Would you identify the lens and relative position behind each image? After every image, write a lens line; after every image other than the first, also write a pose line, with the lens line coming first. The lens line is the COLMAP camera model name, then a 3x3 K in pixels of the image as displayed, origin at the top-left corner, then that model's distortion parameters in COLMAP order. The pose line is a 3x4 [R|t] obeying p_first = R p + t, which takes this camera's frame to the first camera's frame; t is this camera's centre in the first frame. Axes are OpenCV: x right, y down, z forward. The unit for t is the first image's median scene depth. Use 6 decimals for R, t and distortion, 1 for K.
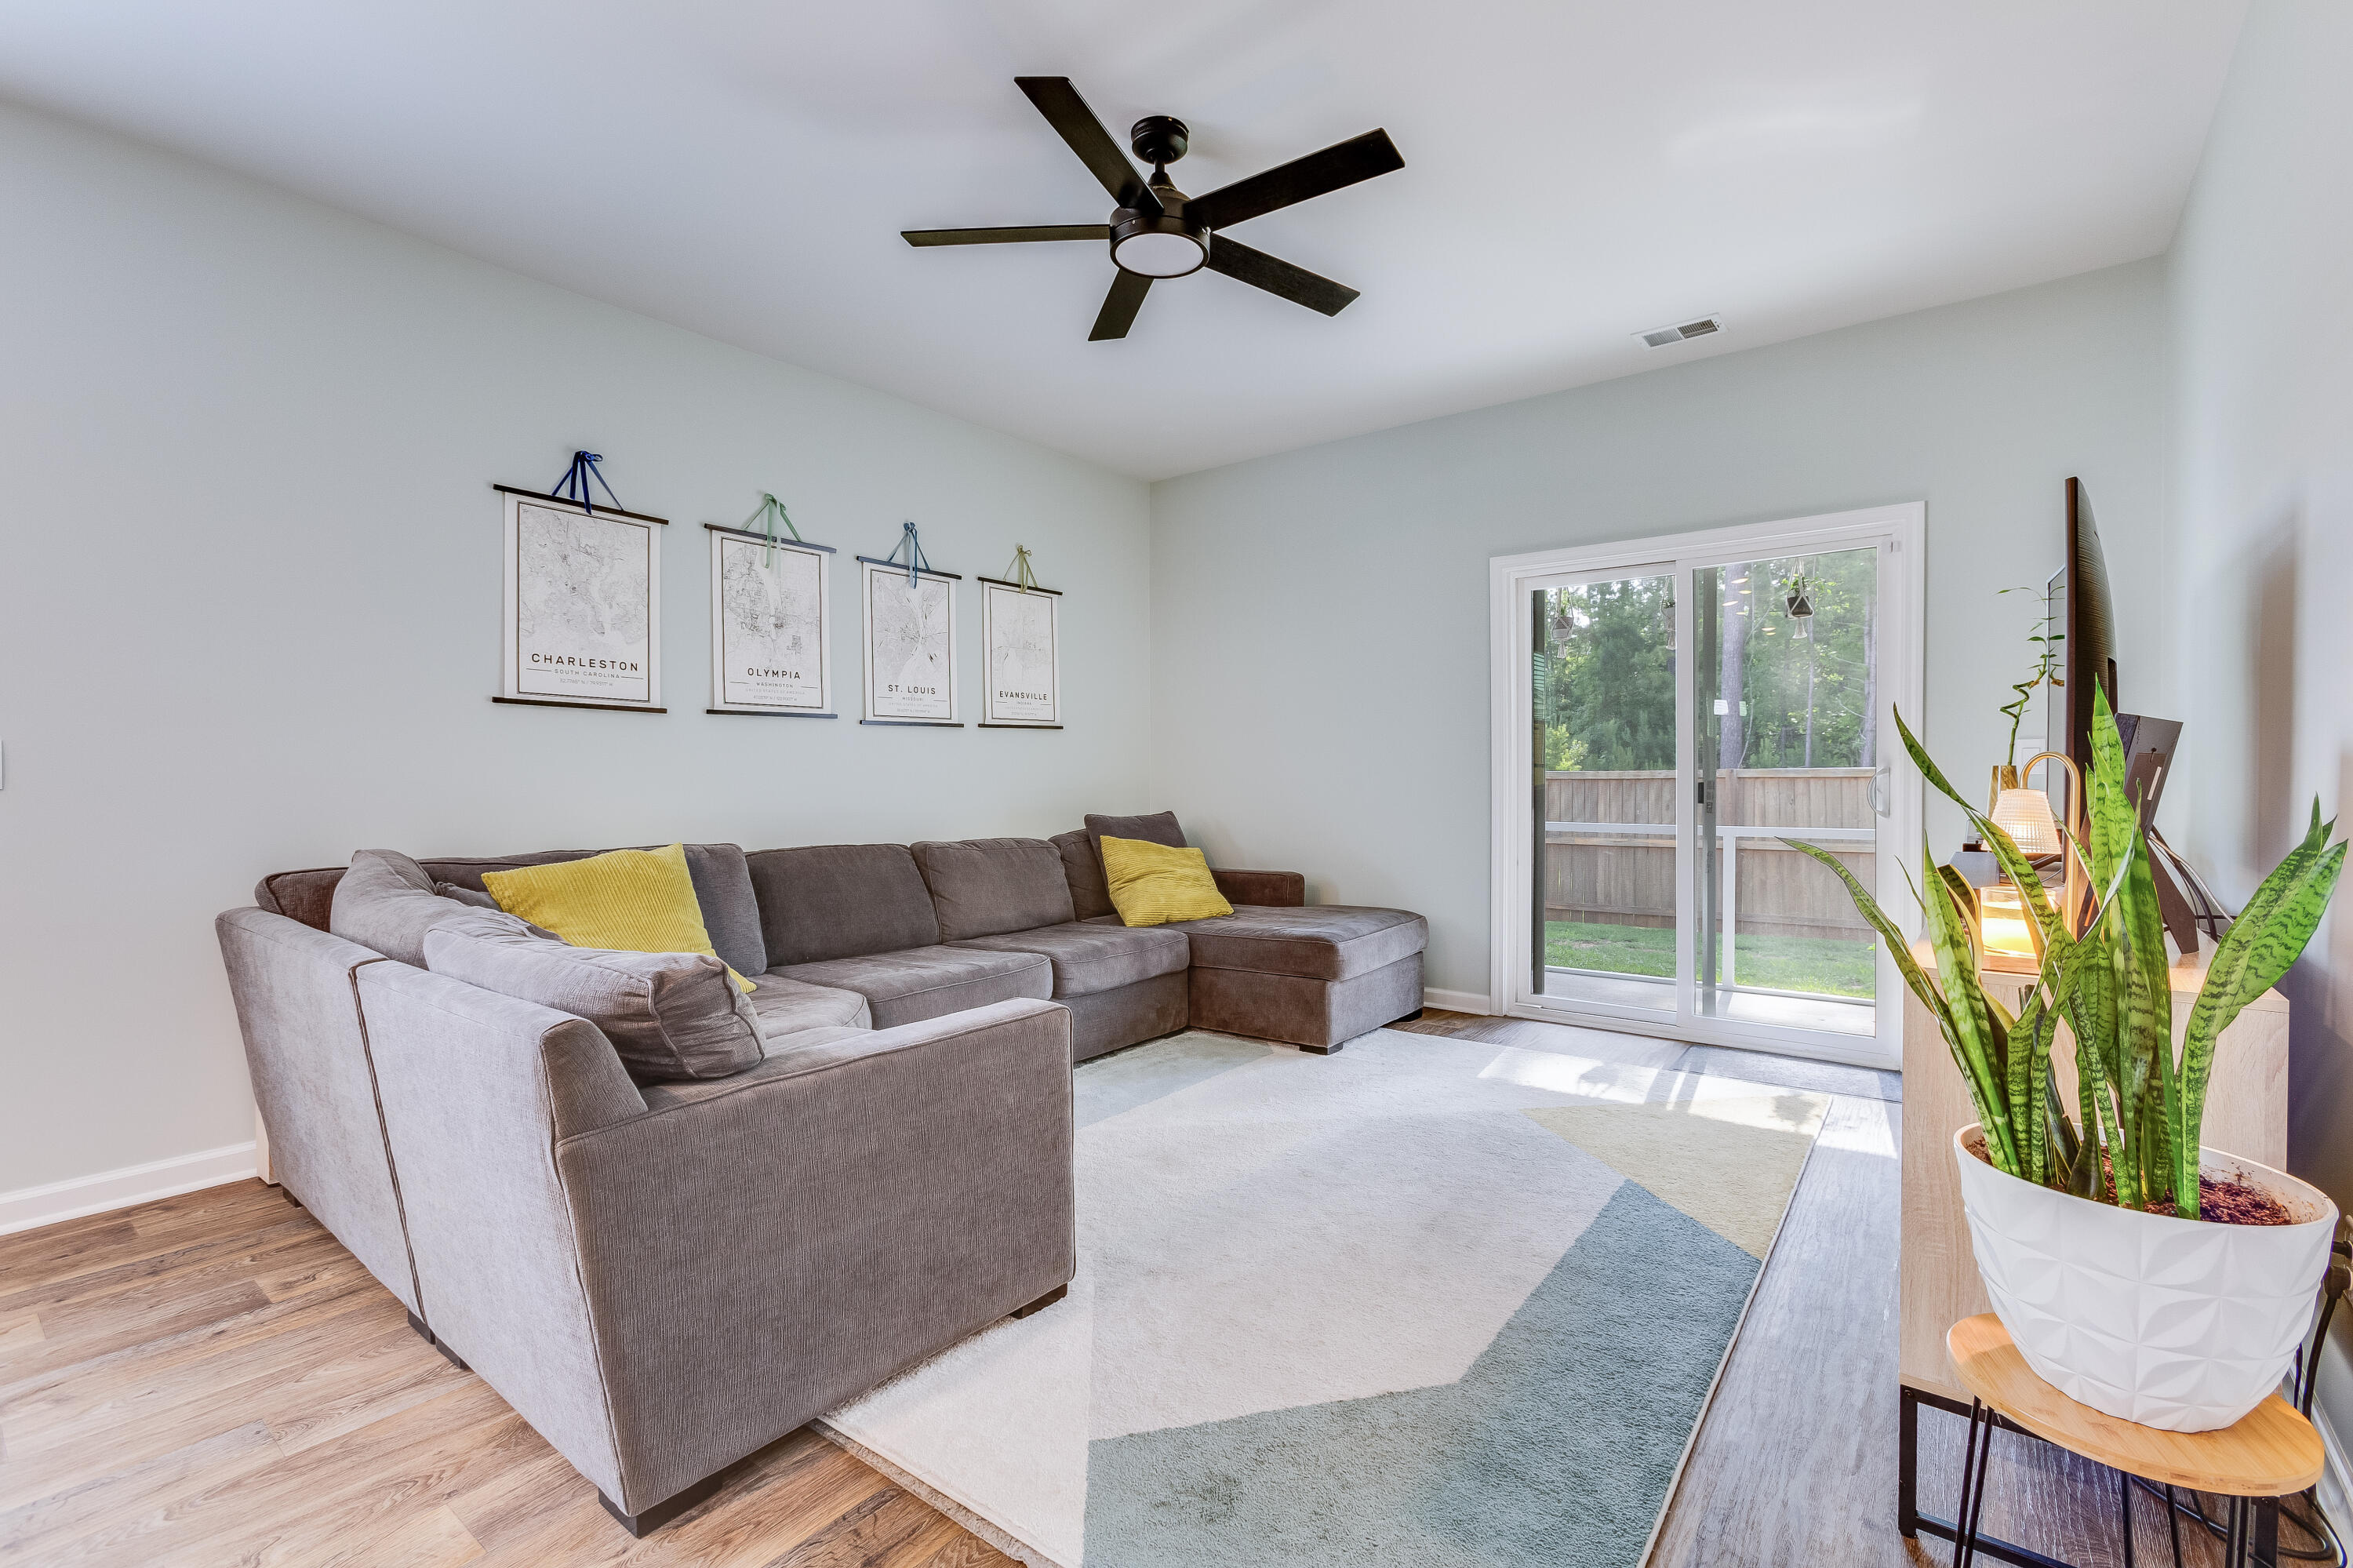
lens RADIAL K [[1049.3, 0, 1185.3], [0, 1049.3, 790.8], [0, 0, 1]] dist [0.000404, 0.002253]
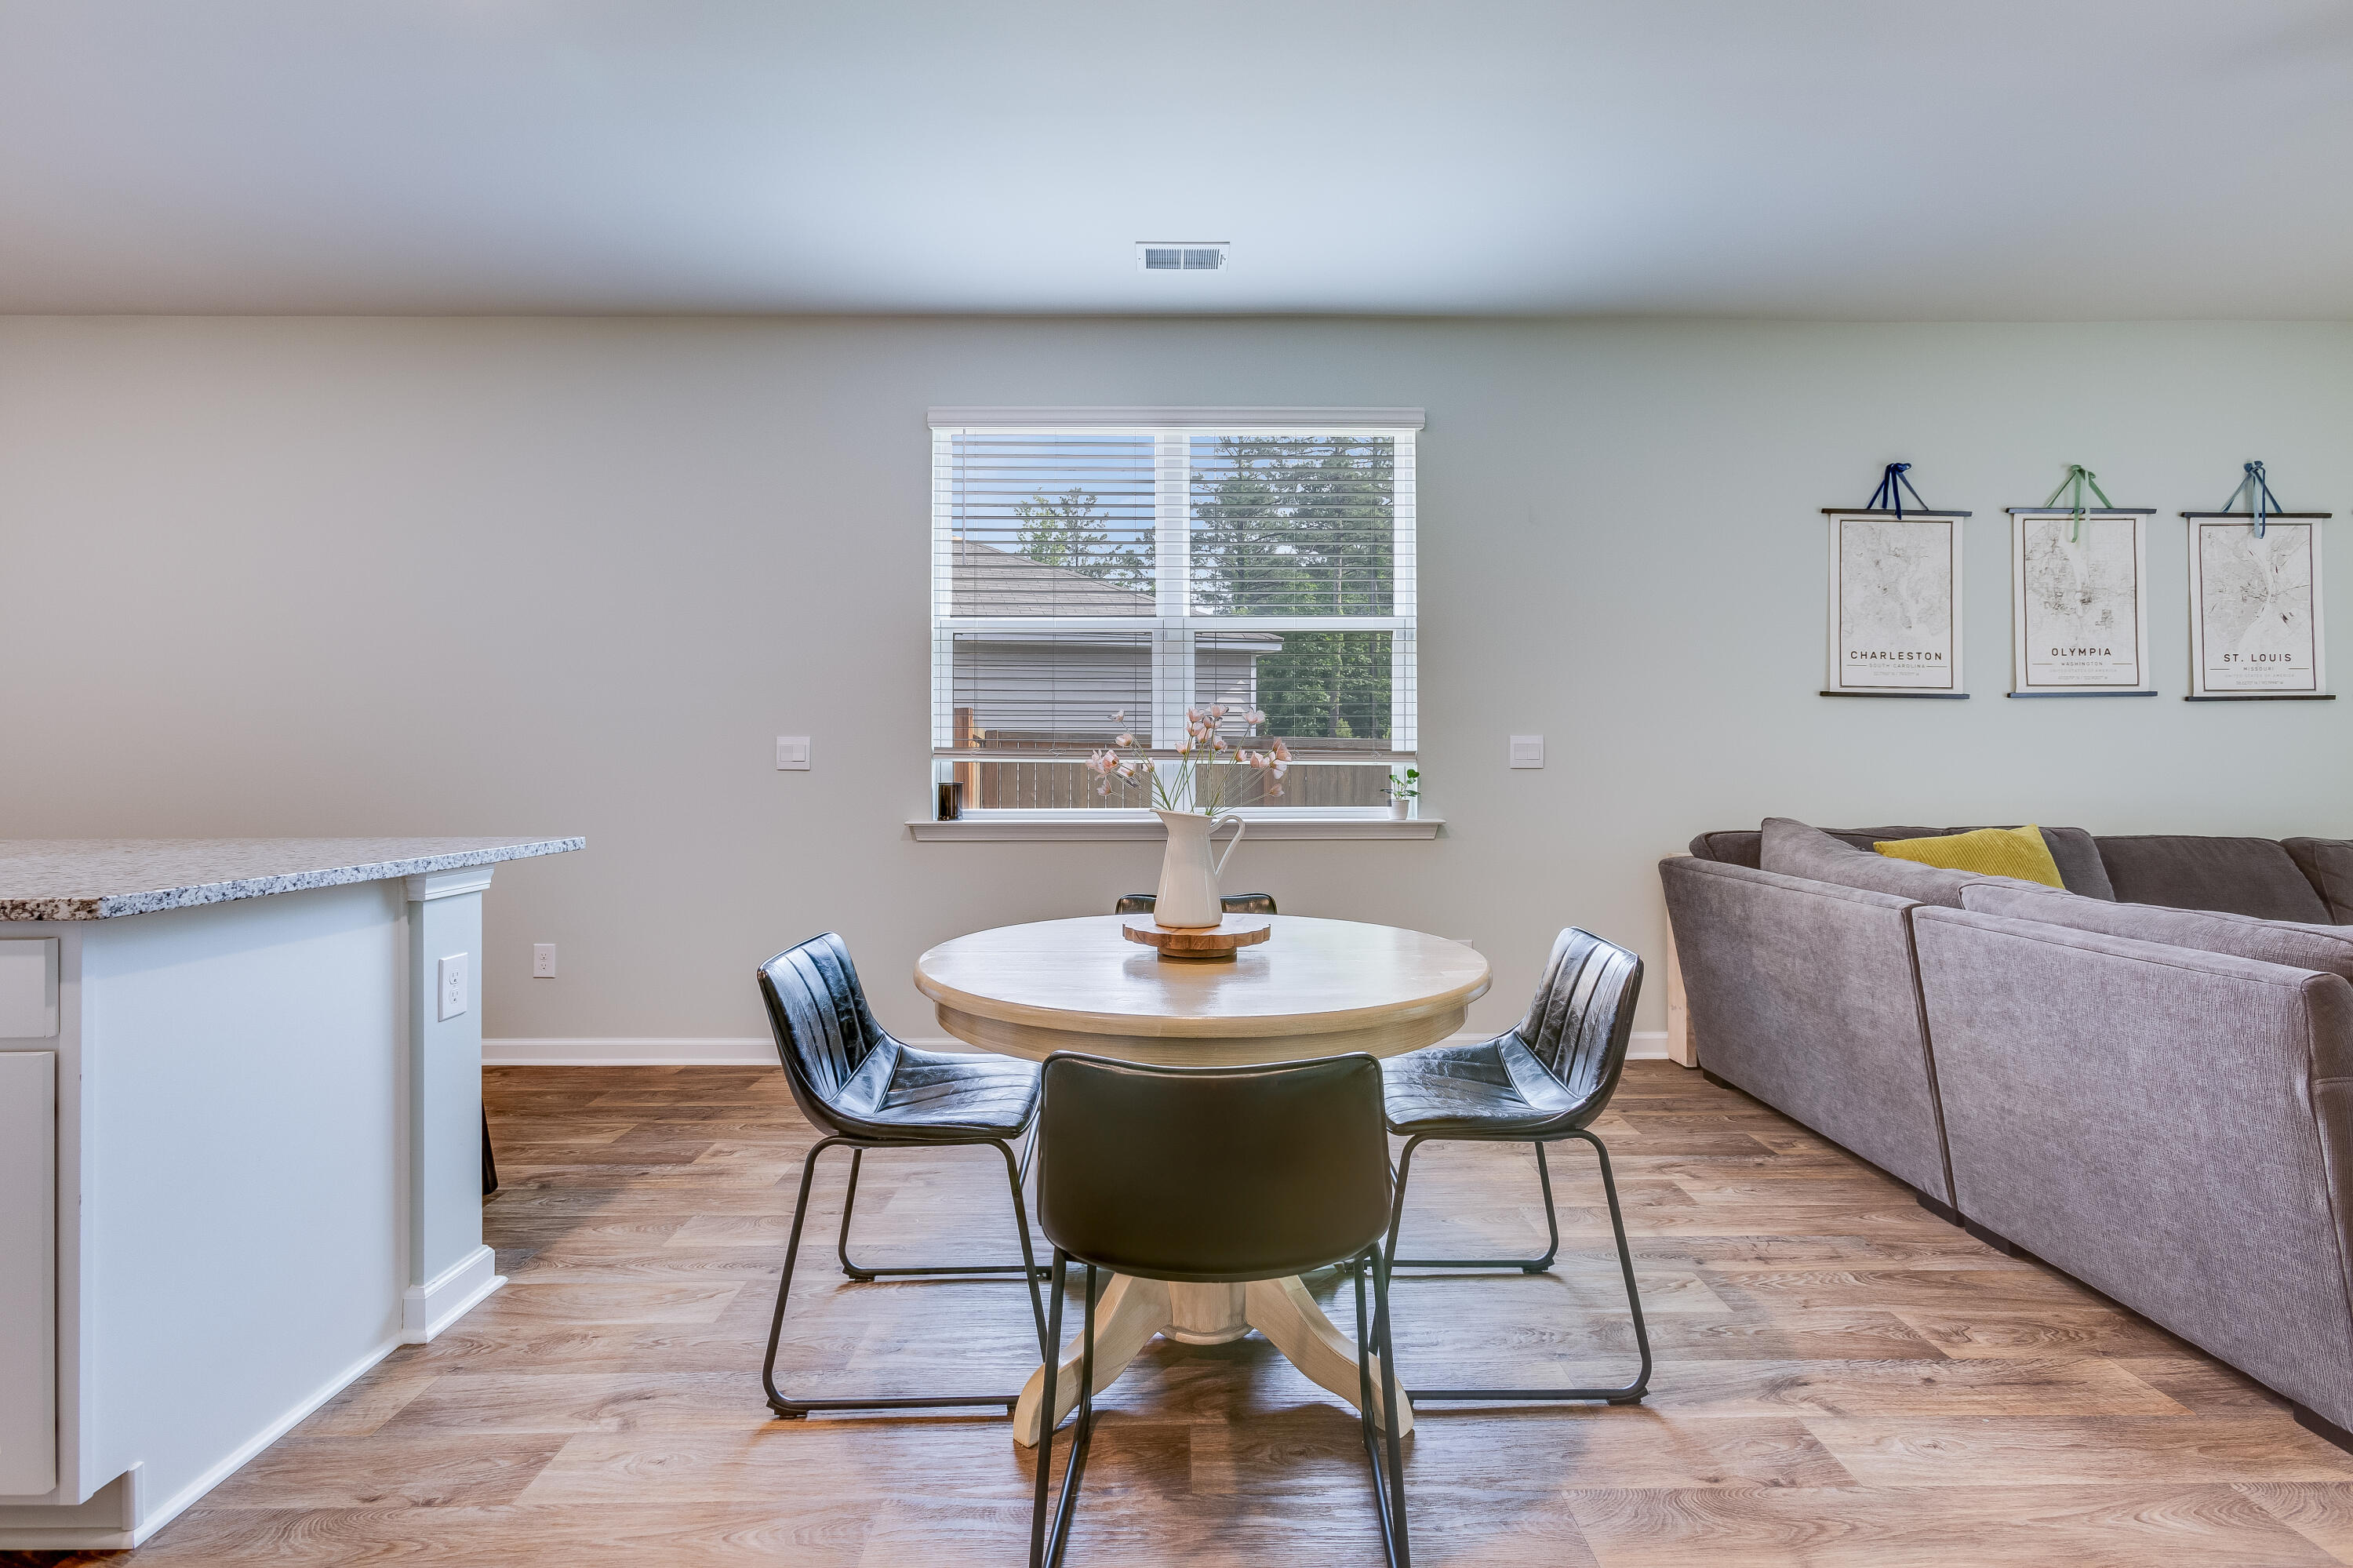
lens RADIAL K [[1049.3, 0, 1163.4], [0, 1049.3, 760.9], [0, 0, 1]] dist [0.000404, 0.002253]
pose [[0.636500, -0.000305, -0.771277, -0.204881], [-0.011293, 0.999889, -0.009715, 0.006601], [0.771194, 0.014894, 0.636426, -0.274308]]
